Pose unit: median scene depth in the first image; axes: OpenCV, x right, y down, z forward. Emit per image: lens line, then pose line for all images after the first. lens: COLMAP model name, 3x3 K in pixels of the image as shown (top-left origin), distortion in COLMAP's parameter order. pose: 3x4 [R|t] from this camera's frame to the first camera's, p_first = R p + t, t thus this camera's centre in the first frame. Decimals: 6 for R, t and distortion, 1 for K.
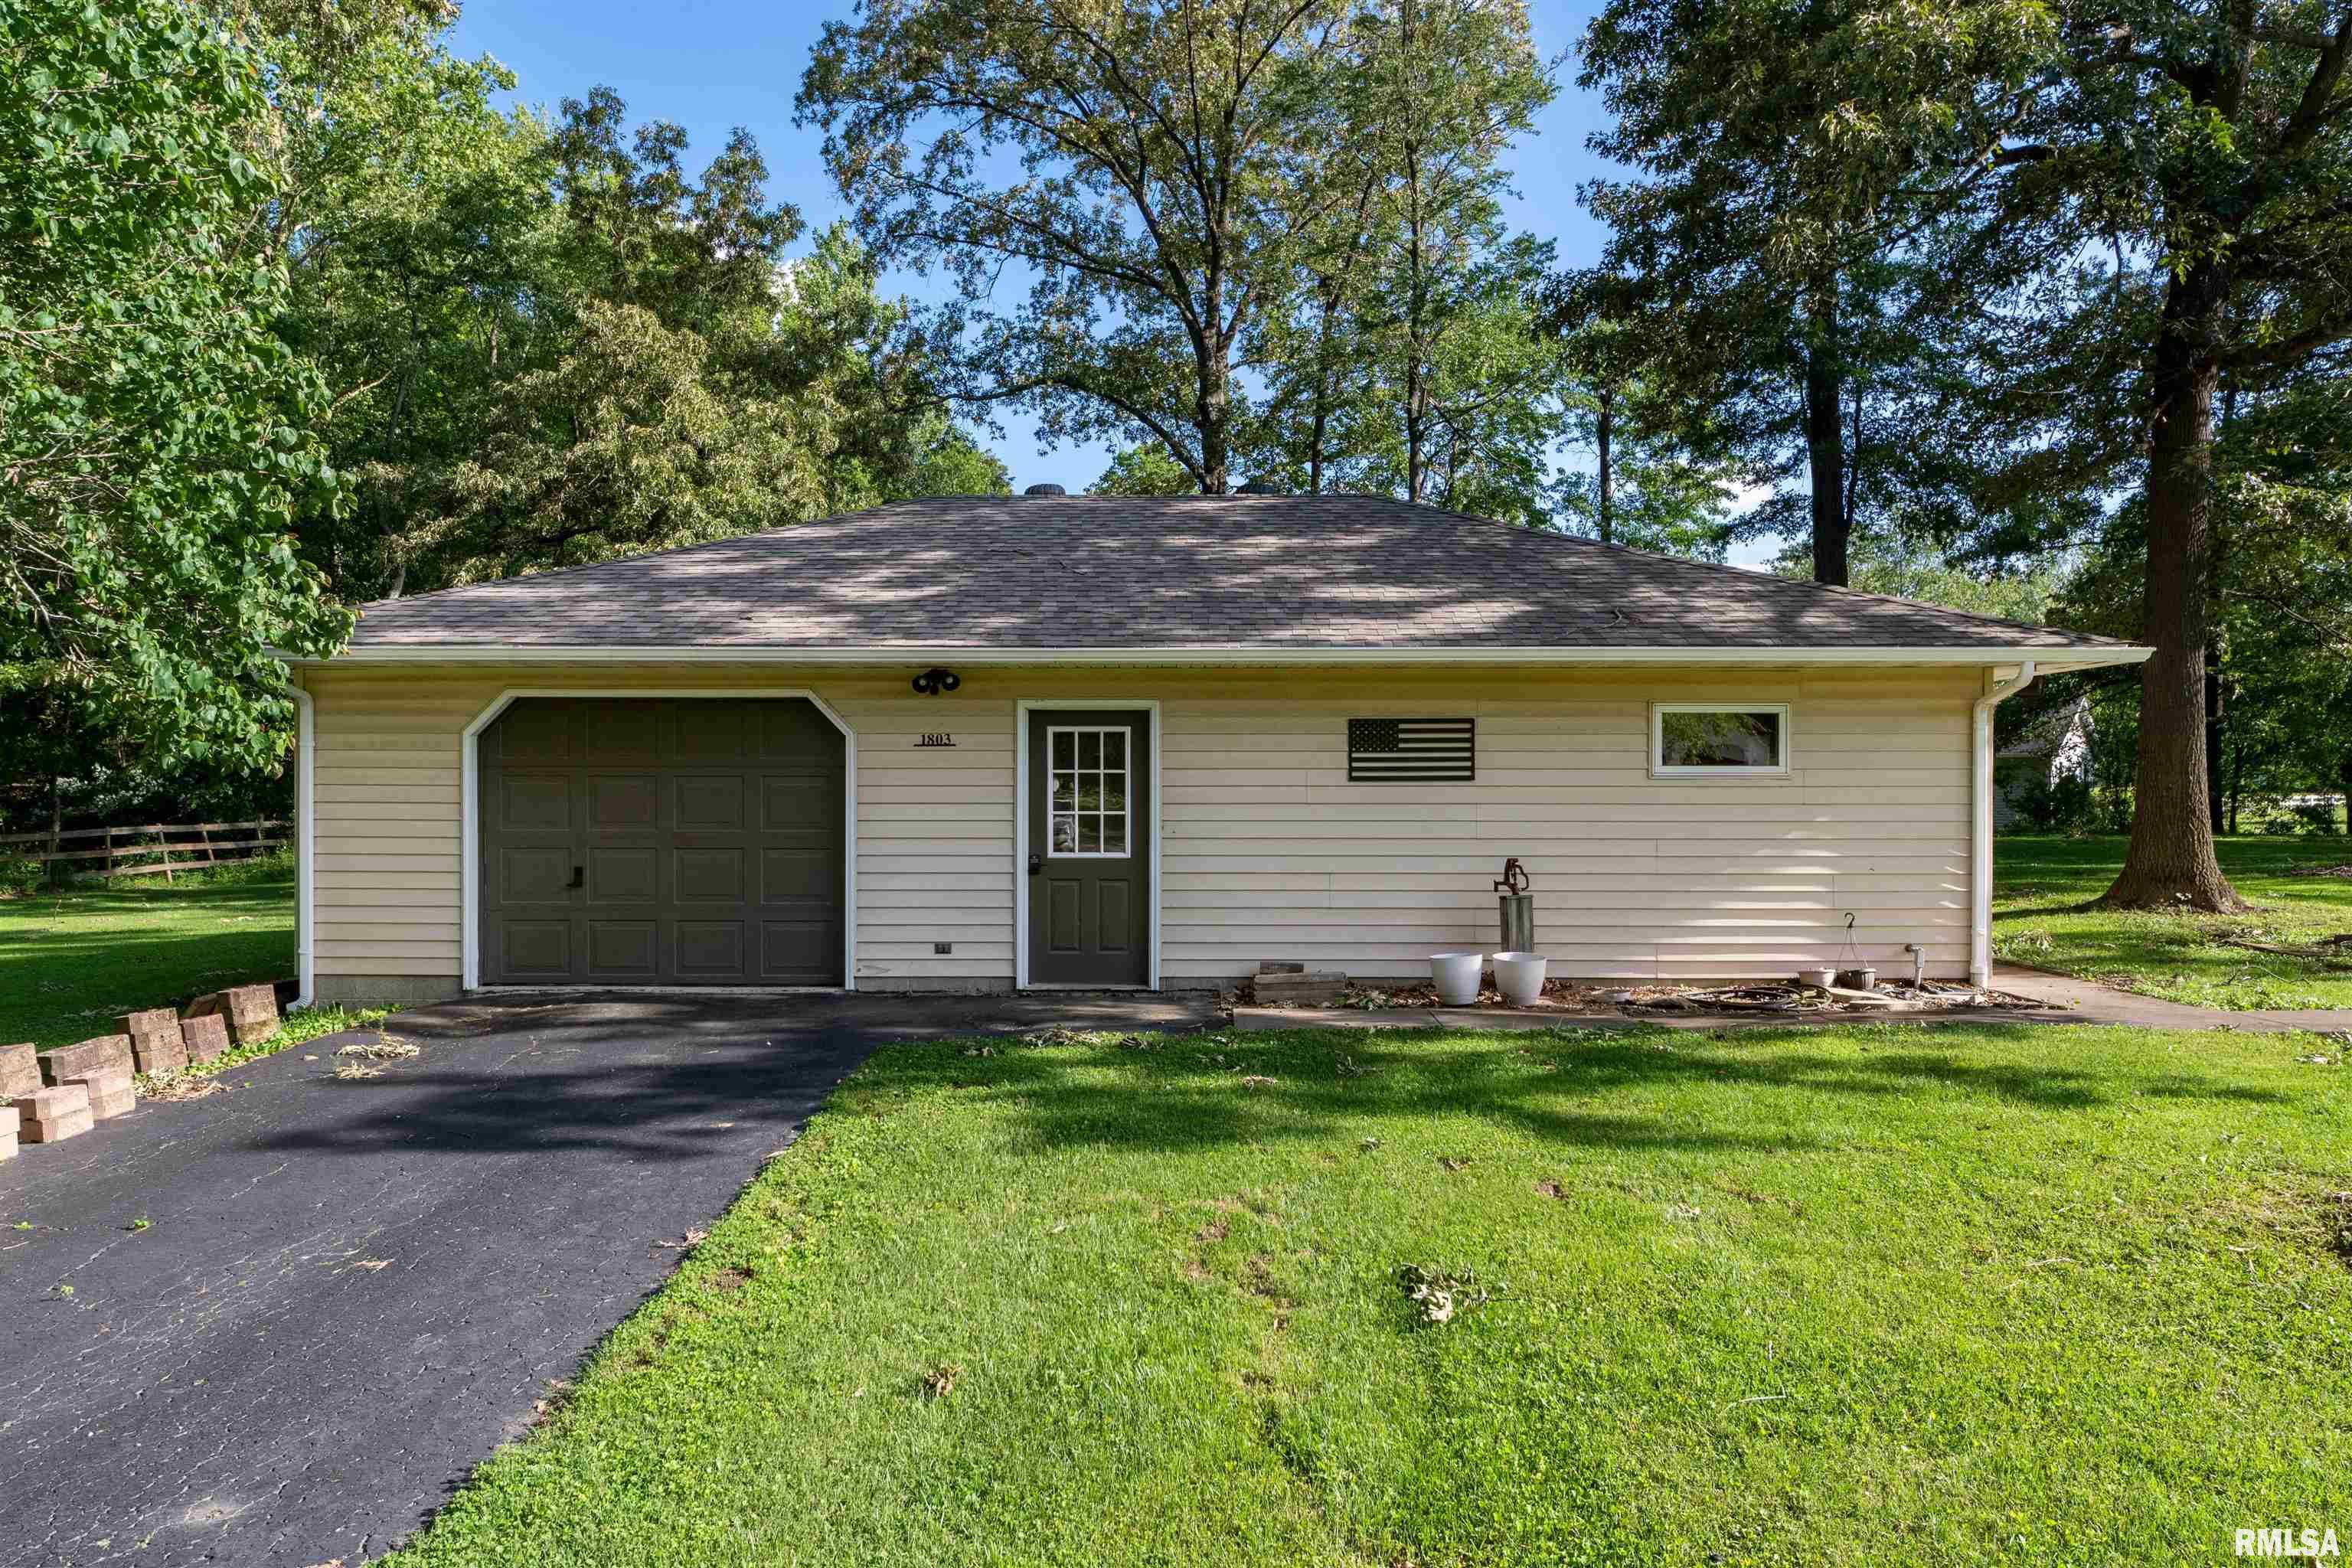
lens RADIAL K [[1551.6, 0, 1175.6], [0, 1551.6, 783.5], [0, 0, 1]] dist [-0.002920, 0.003900]
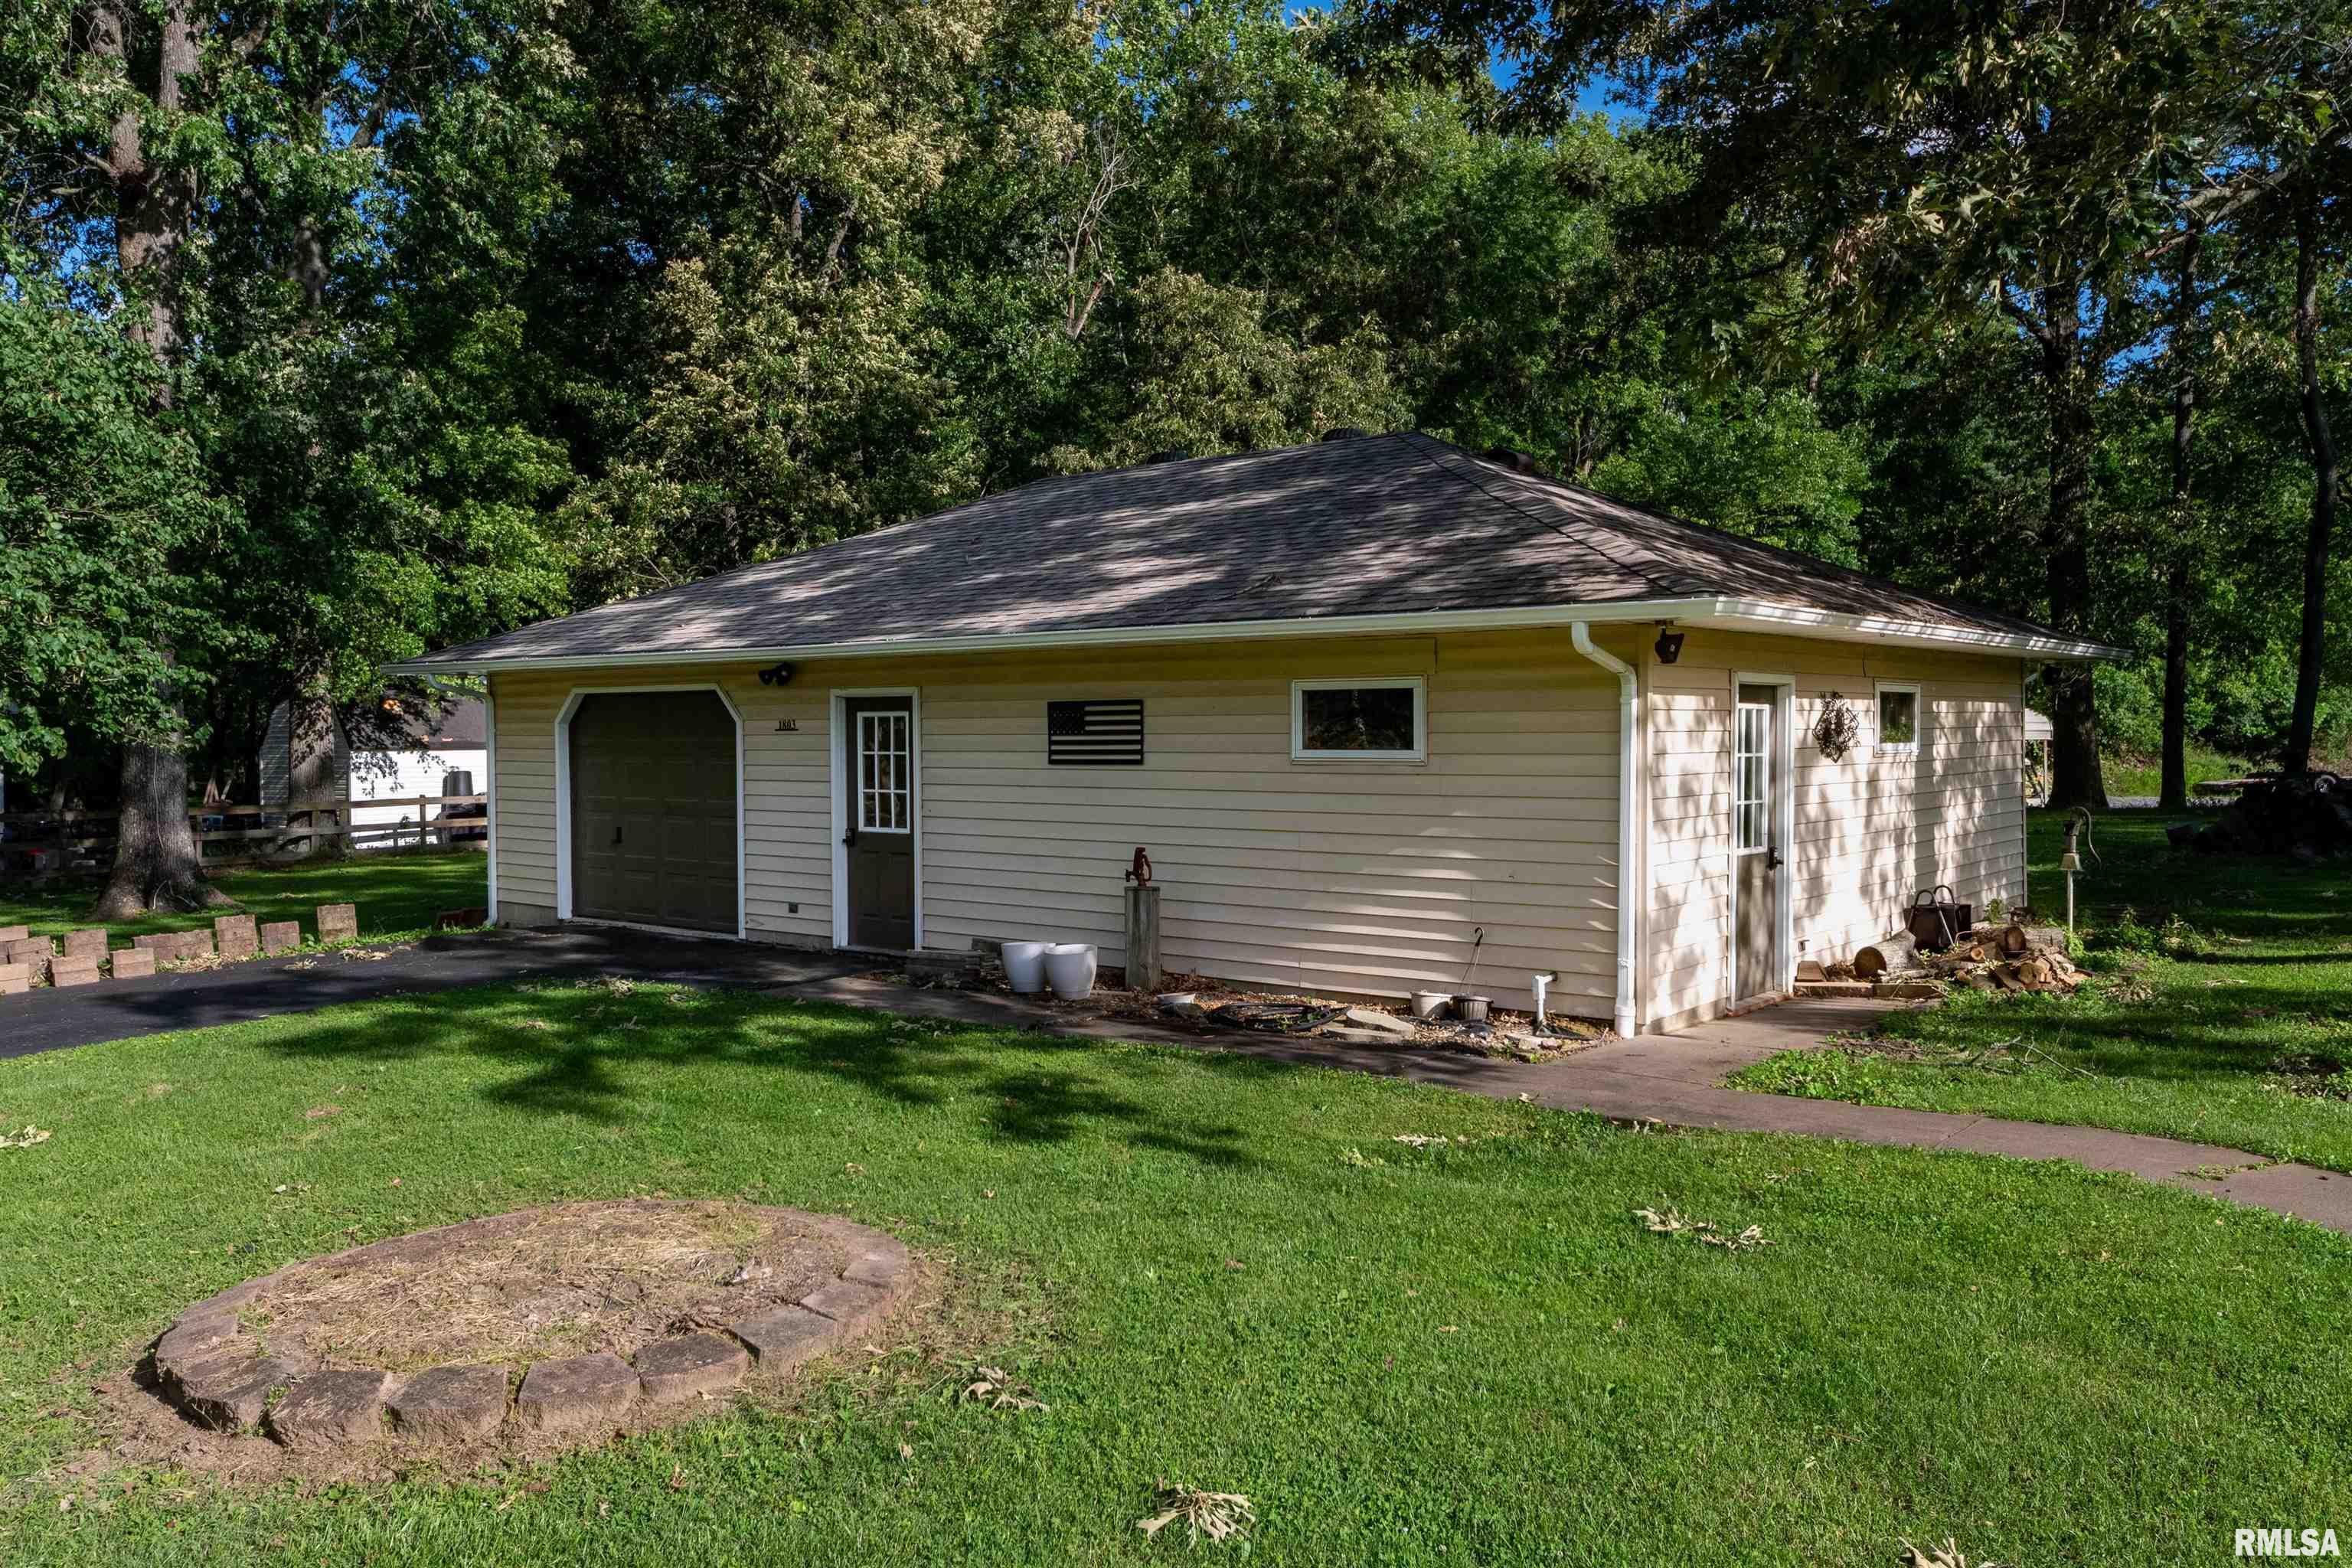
lens RADIAL K [[1551.6, 0, 1175.6], [0, 1551.6, 781.4], [0, 0, 1]] dist [-0.002920, 0.003900]
pose [[0.833067, 0.013678, -0.553003, 0.732098], [-0.002570, 0.999779, 0.020857, -0.011391], [0.553166, -0.015954, 0.832918, 0.213394]]
